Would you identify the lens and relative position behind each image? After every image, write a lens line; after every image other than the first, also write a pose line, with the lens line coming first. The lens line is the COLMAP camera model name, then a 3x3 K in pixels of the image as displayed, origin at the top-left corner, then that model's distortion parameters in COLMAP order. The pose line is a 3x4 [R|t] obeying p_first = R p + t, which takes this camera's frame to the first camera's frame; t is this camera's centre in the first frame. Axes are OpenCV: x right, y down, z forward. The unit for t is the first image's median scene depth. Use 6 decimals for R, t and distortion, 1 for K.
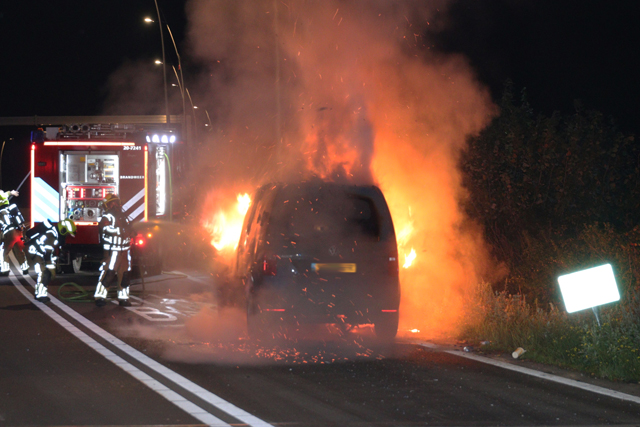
lens RADIAL K [[2414.6, 0, 319.8], [0, 2414.6, 212.9], [0, 0, 1]] dist [0.193165, 0.000000]
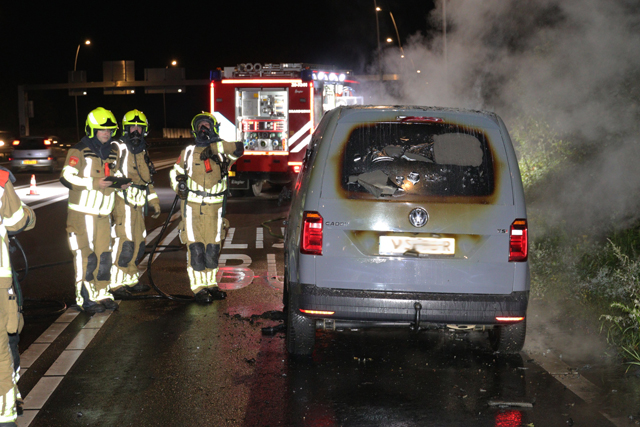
lens RADIAL K [[1388.6, 0, 320.9], [0, 1388.6, 212.5], [0, 0, 1]] dist [0.042969, 0.000000]
pose [[0.991334, 0.001405, -0.131360, 0.015793], [0.005818, 0.998492, 0.054593, -0.003073], [0.131239, -0.054884, 0.989830, 0.367843]]
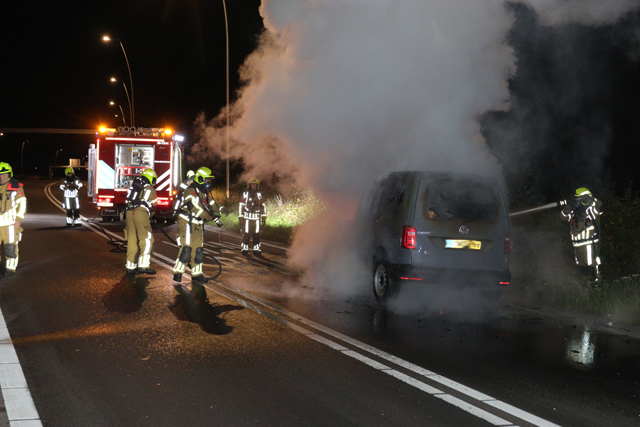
lens RADIAL K [[1117.7, 0, 316.9], [0, 1117.7, 214.2], [0, 0, 1]] dist [-0.039675, 0.000000]
pose [[0.988640, 0.024756, 0.148251, -0.084653], [-0.028948, 0.999238, 0.026190, -0.002665], [-0.147490, -0.030184, 0.988603, 0.266137]]
